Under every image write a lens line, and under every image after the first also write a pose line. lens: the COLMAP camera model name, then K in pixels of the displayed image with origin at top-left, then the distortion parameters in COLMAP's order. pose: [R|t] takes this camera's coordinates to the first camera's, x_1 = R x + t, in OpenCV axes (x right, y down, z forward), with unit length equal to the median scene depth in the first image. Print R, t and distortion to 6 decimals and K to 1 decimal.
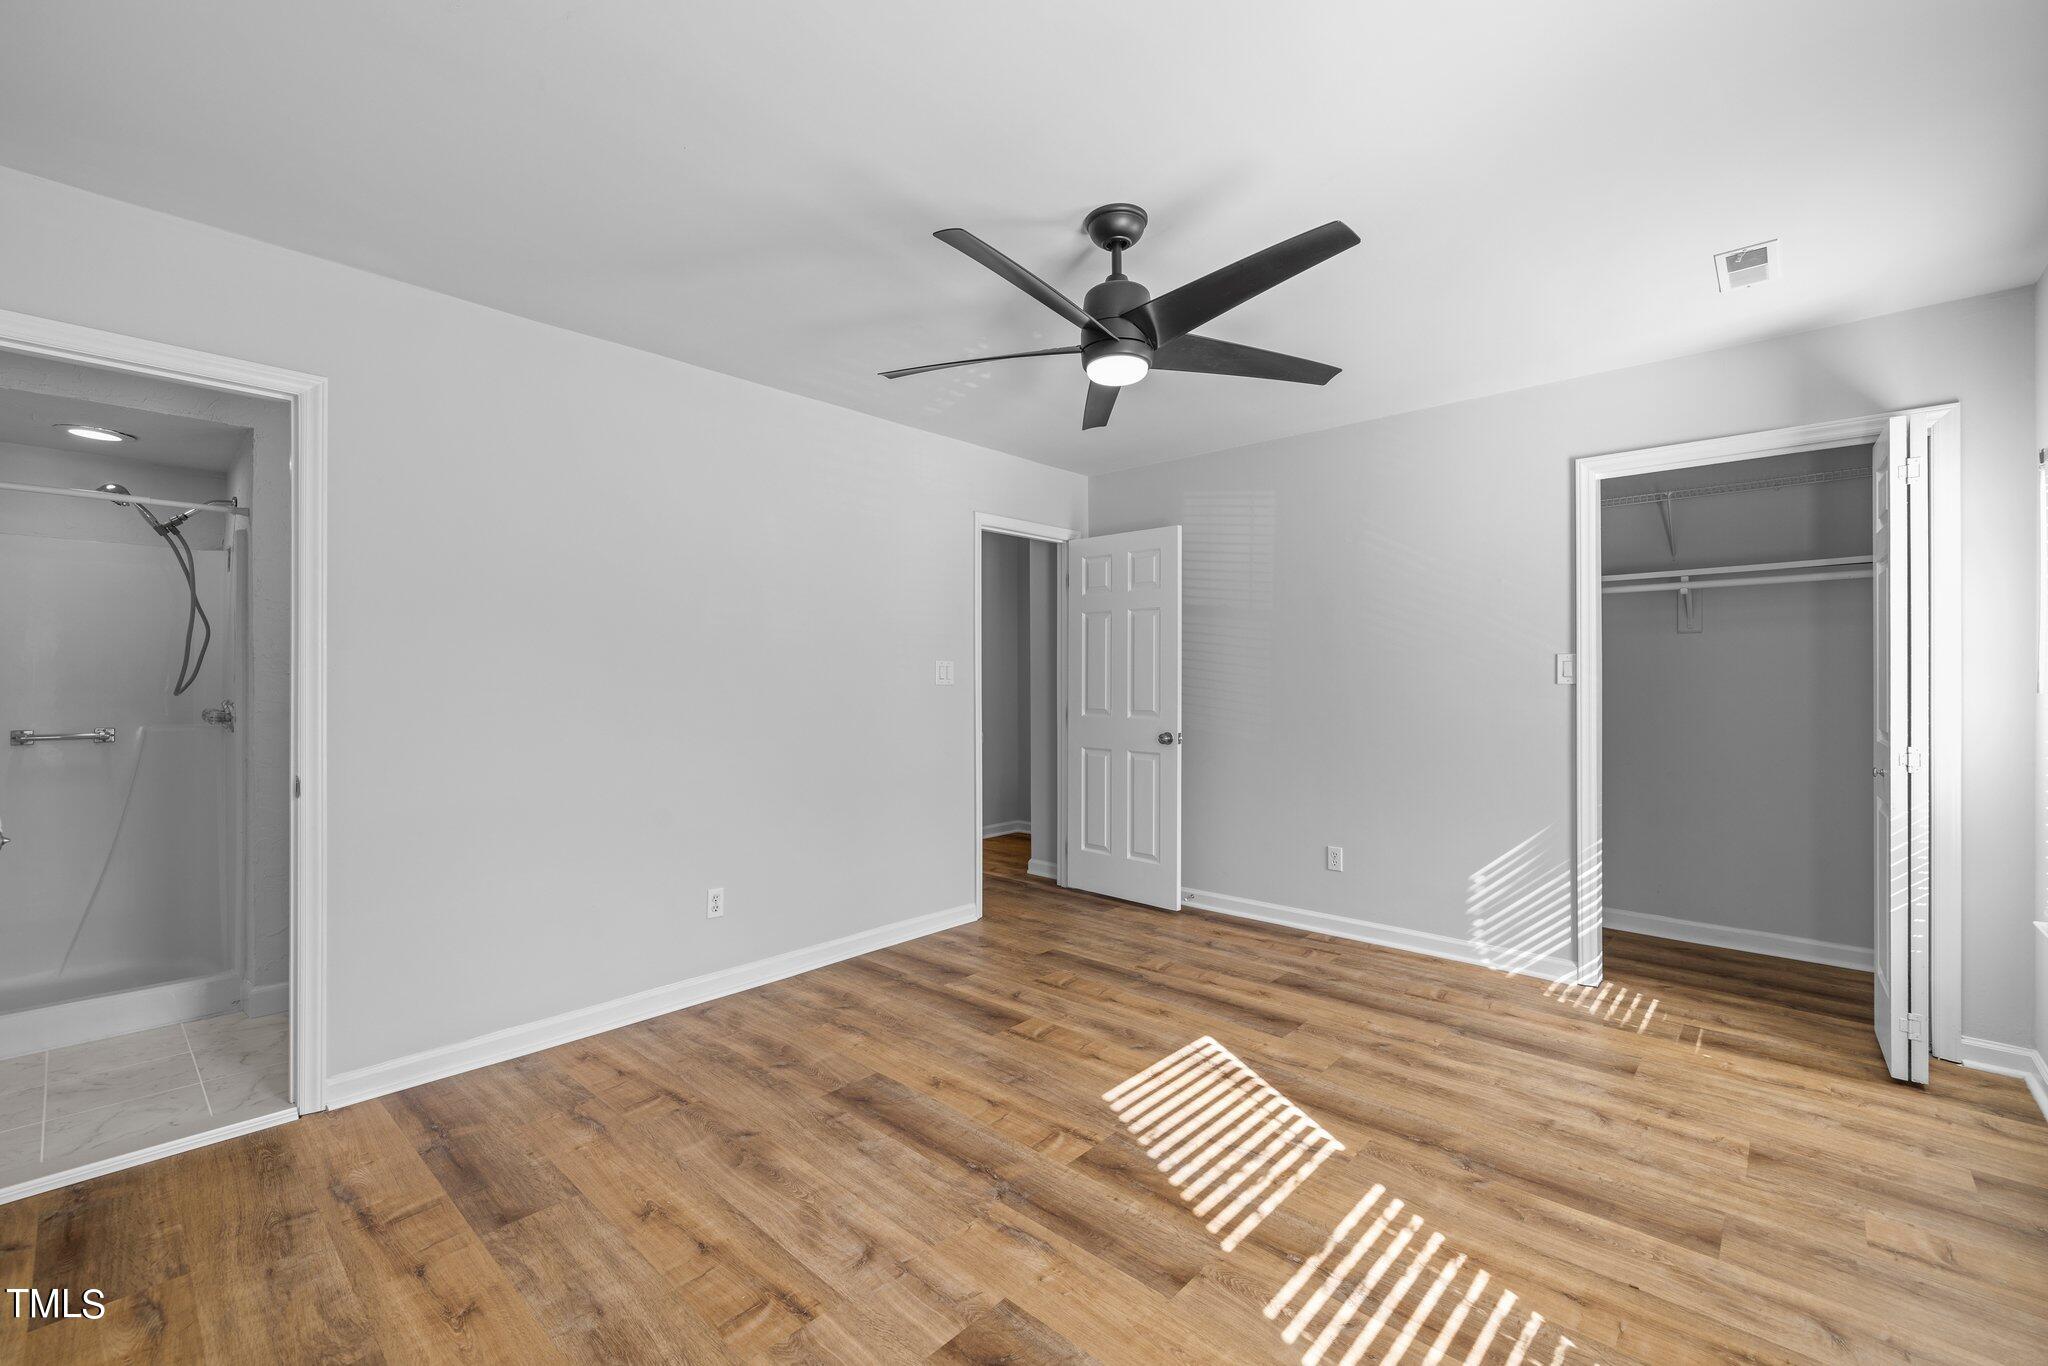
lens RADIAL K [[868.2, 0, 1010.3], [0, 868.2, 662.2], [0, 0, 1]] dist [-0.000590, 0.000620]
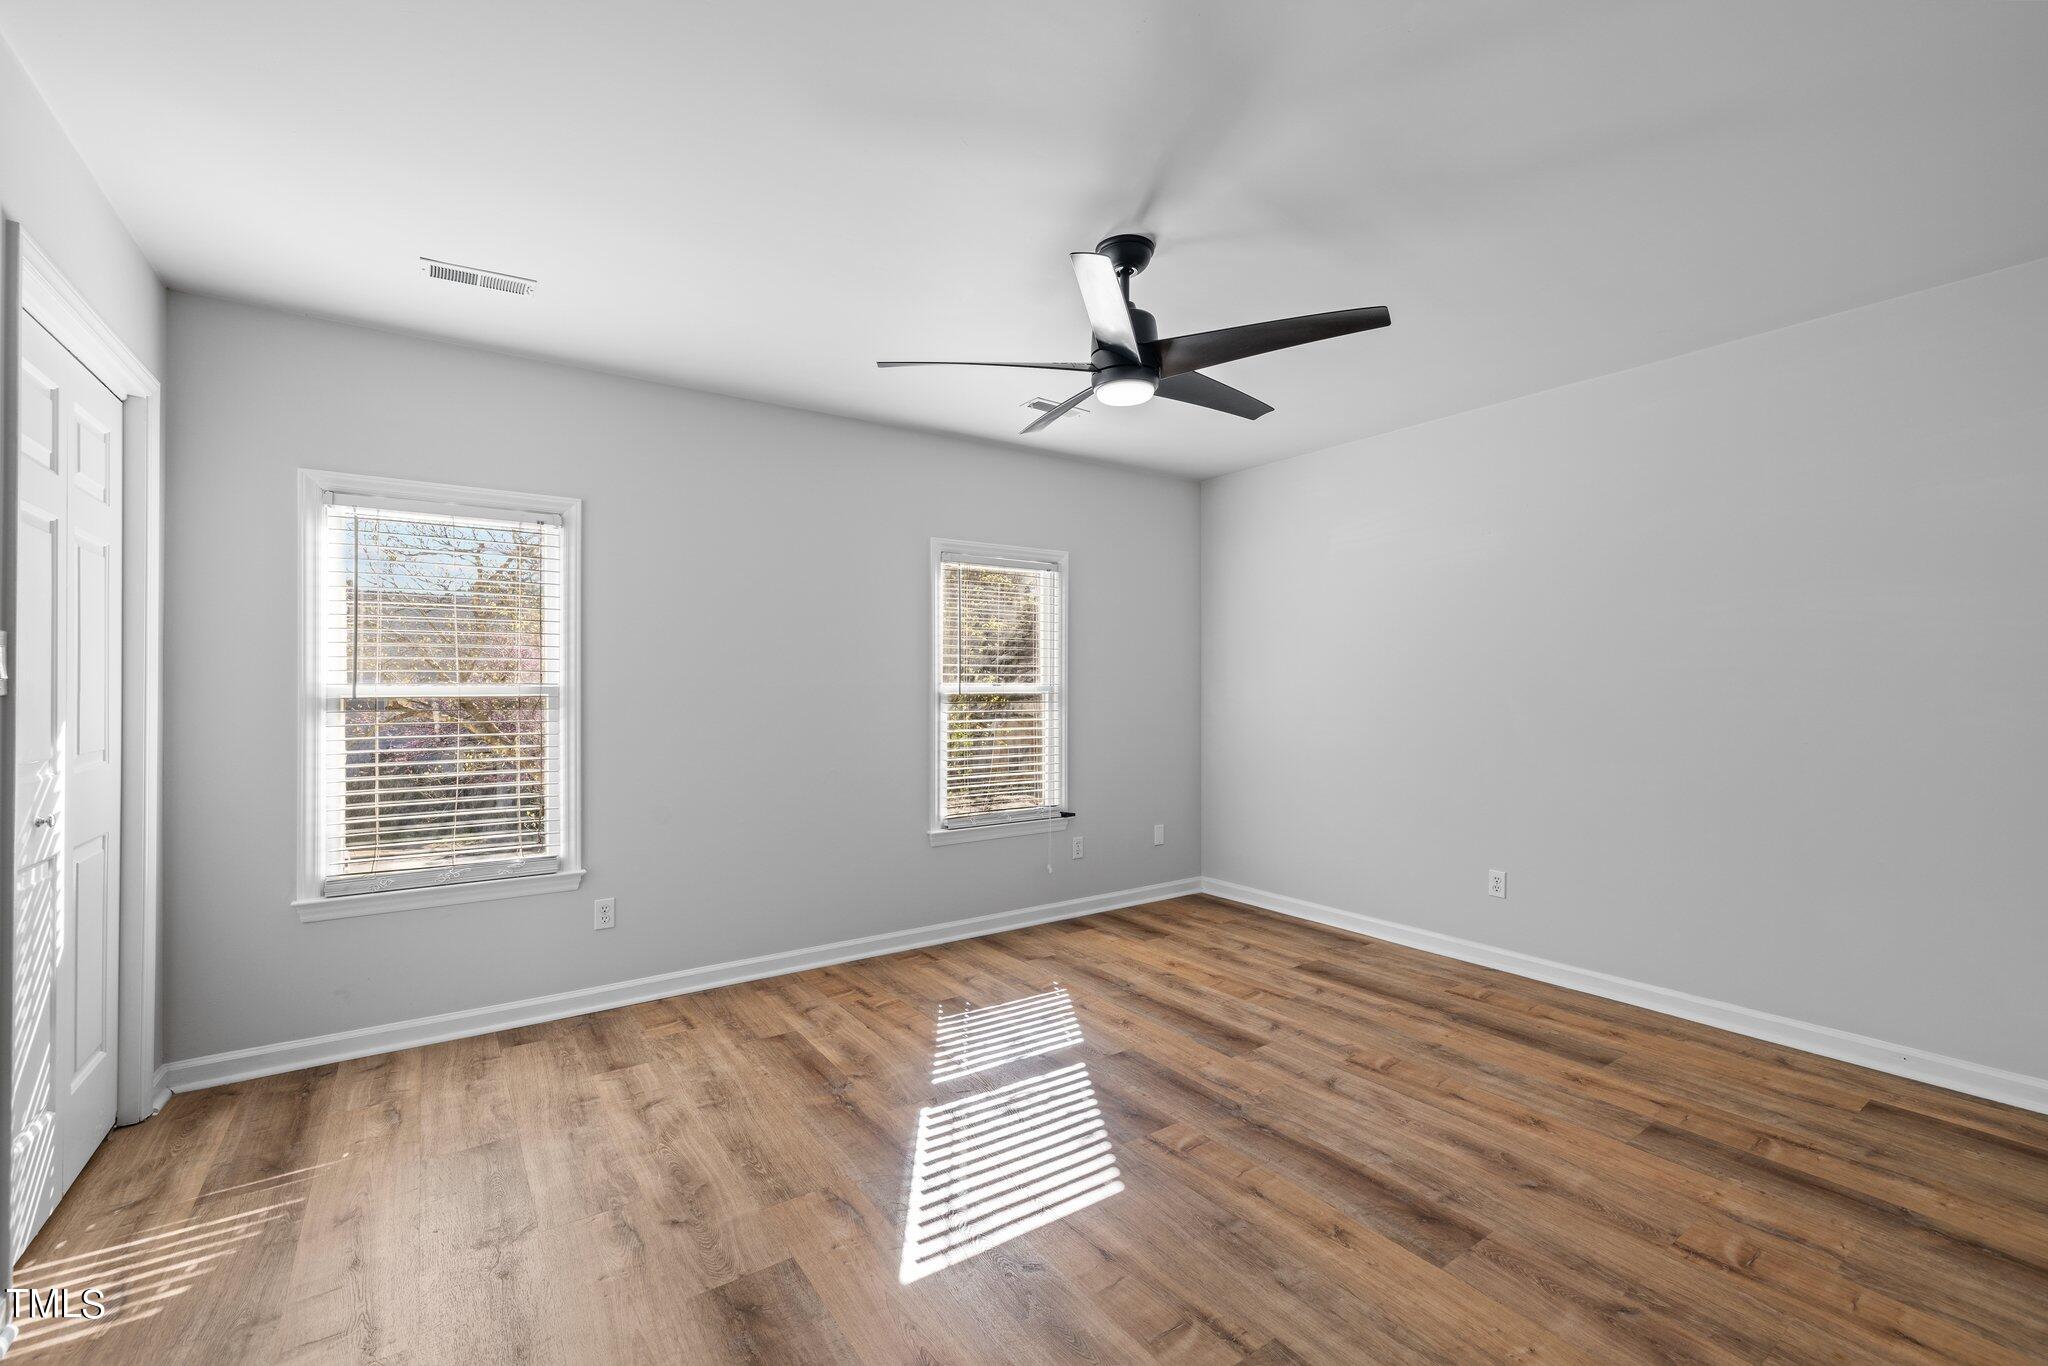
lens RADIAL K [[868.2, 0, 1010.3], [0, 868.2, 662.2], [0, 0, 1]] dist [-0.000590, 0.000620]
pose [[-0.974479, 0.009579, 0.224273, 0.020353], [-0.002474, 0.998570, -0.053396, 0.049407], [-0.224464, -0.052588, -0.973062, 2.136992]]
